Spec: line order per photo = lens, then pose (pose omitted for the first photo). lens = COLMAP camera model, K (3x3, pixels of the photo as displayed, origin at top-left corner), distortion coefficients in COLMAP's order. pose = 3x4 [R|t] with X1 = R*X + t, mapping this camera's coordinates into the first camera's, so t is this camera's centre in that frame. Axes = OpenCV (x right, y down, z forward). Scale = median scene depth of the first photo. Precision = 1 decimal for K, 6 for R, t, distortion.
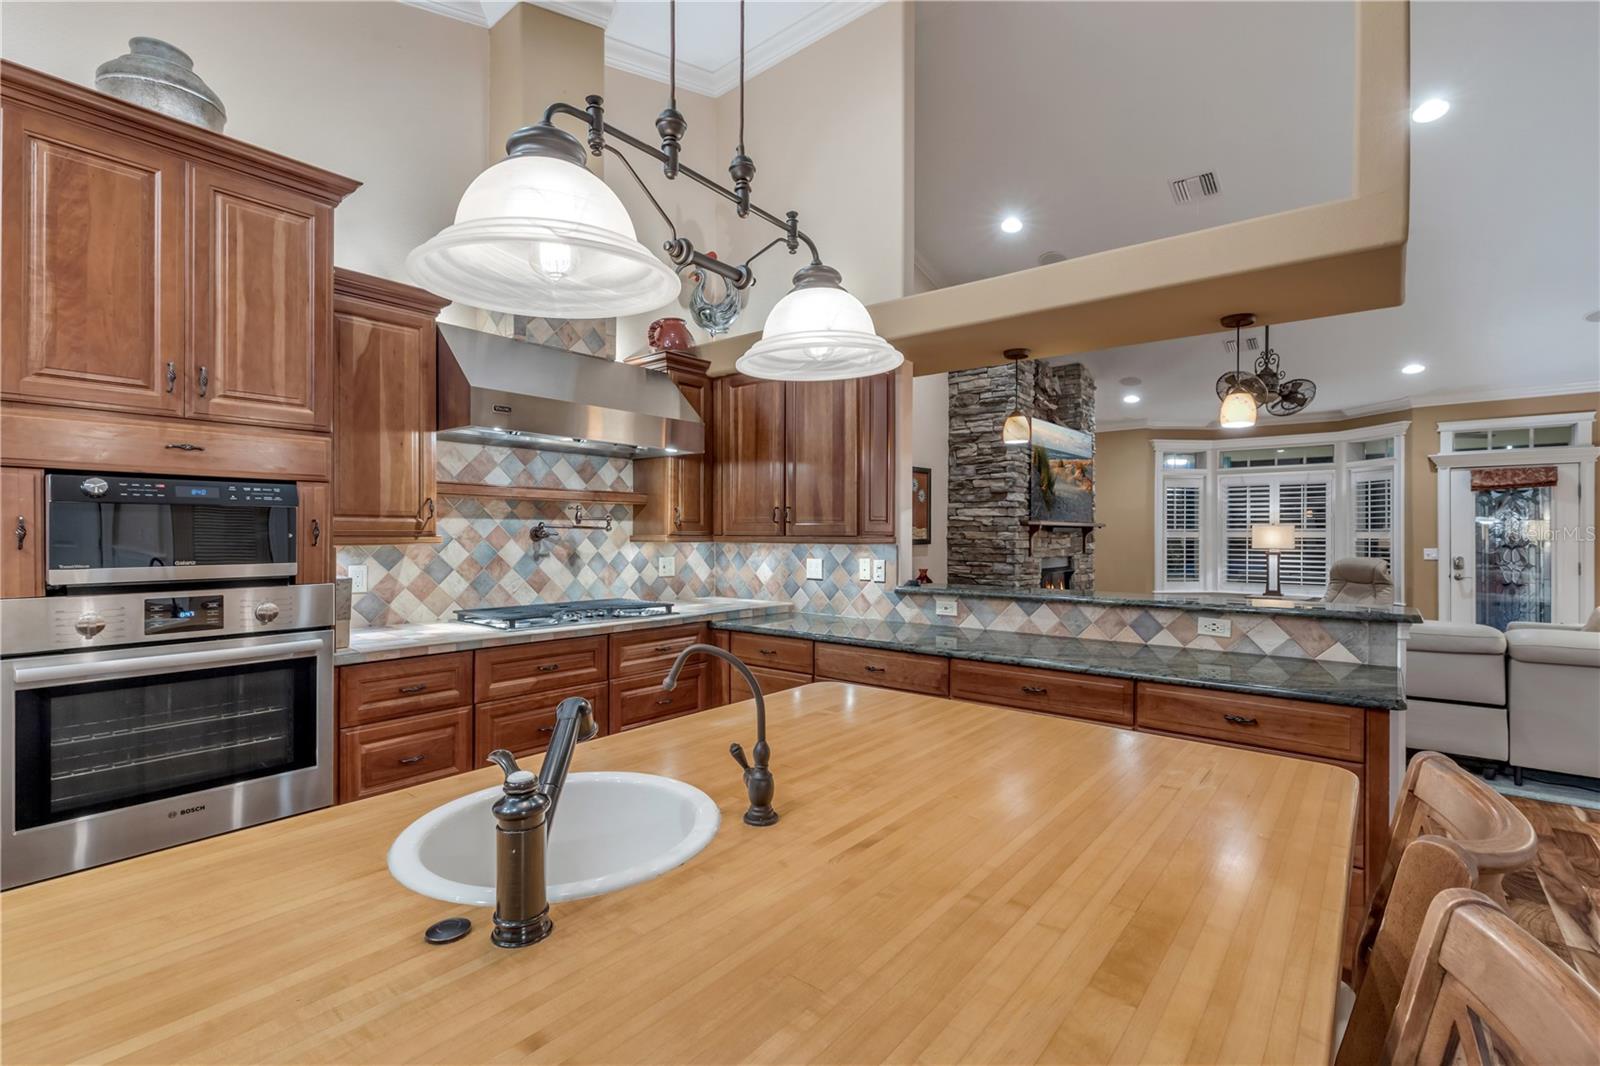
lens RADIAL K [[719.4, 0, 797.8], [0, 719.4, 532.7], [0, 0, 1]] dist [-0.001259, -0.000062]
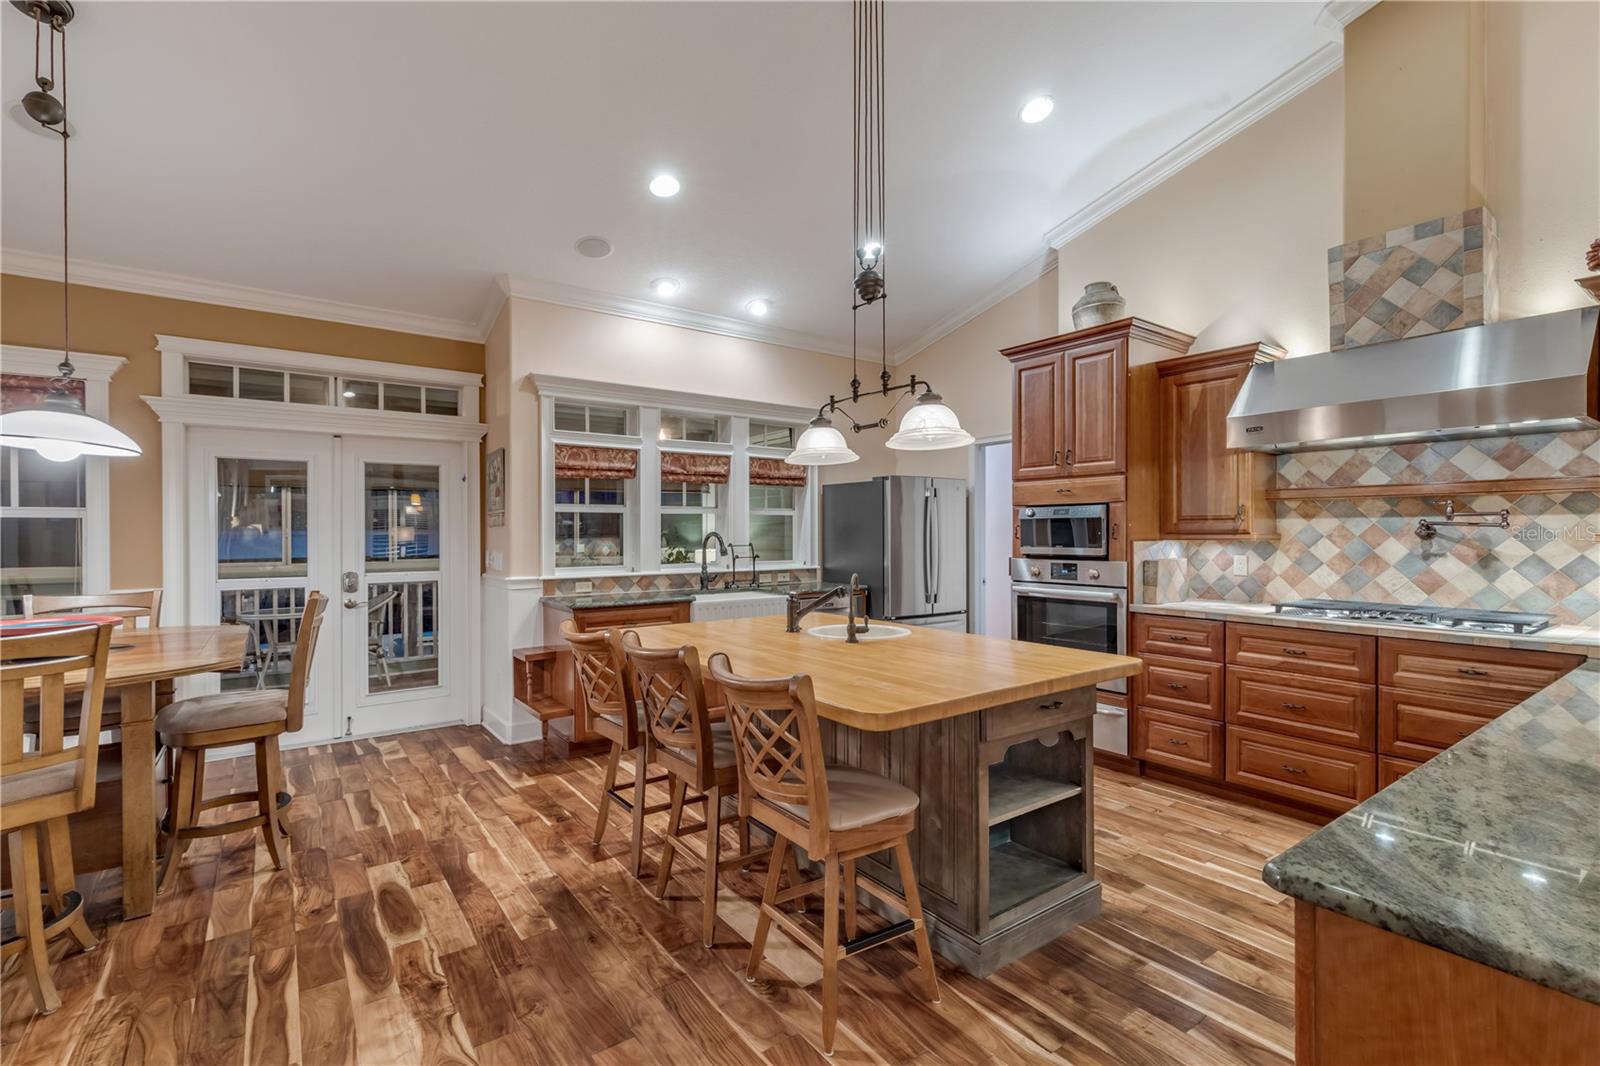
lens RADIAL K [[719.4, 0, 797.2], [0, 719.4, 532.5], [0, 0, 1]] dist [-0.001259, -0.000062]
pose [[-0.258639, -0.000616, -0.965974, 0.825084], [0.001947, 0.999997, -0.001159, 0.002040], [0.965972, -0.002180, -0.258637, 0.485048]]
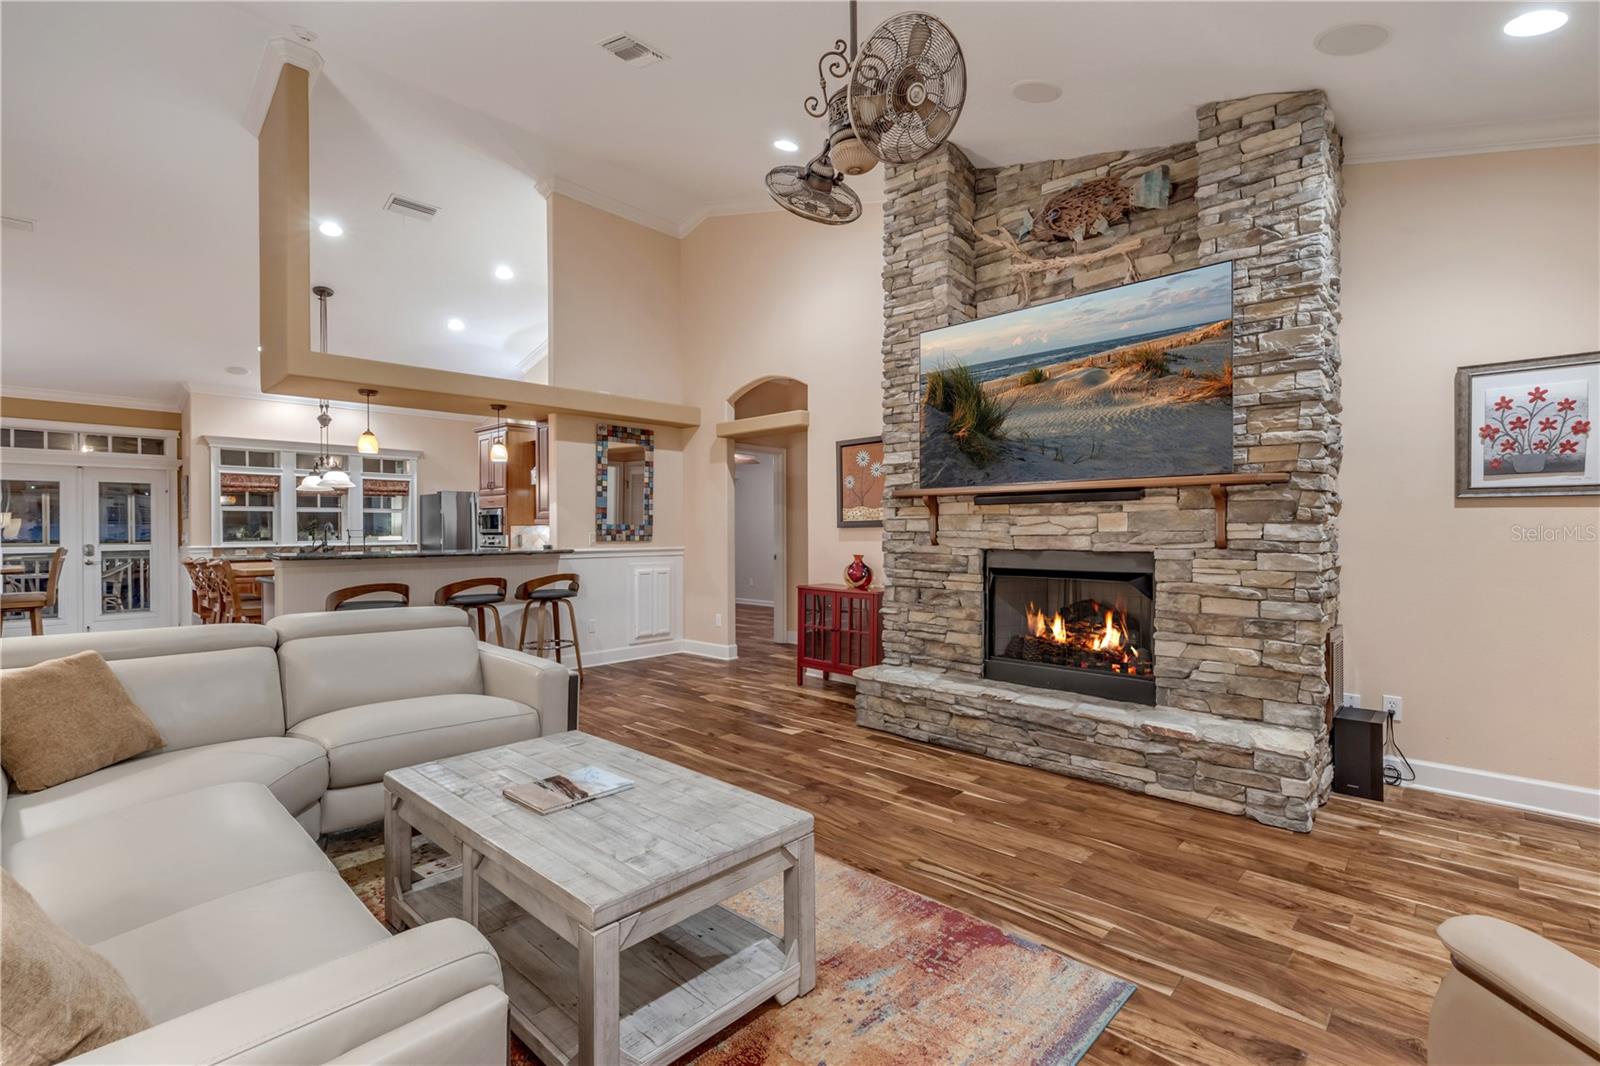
lens RADIAL K [[719.4, 0, 803.1], [0, 719.4, 538.8], [0, 0, 1]] dist [-0.001259, -0.000062]
pose [[-0.065436, 0.004316, -0.997847, 2.027902], [0.002468, 0.999988, 0.004163, 0.055158], [0.997854, -0.002190, -0.065446, 1.926540]]
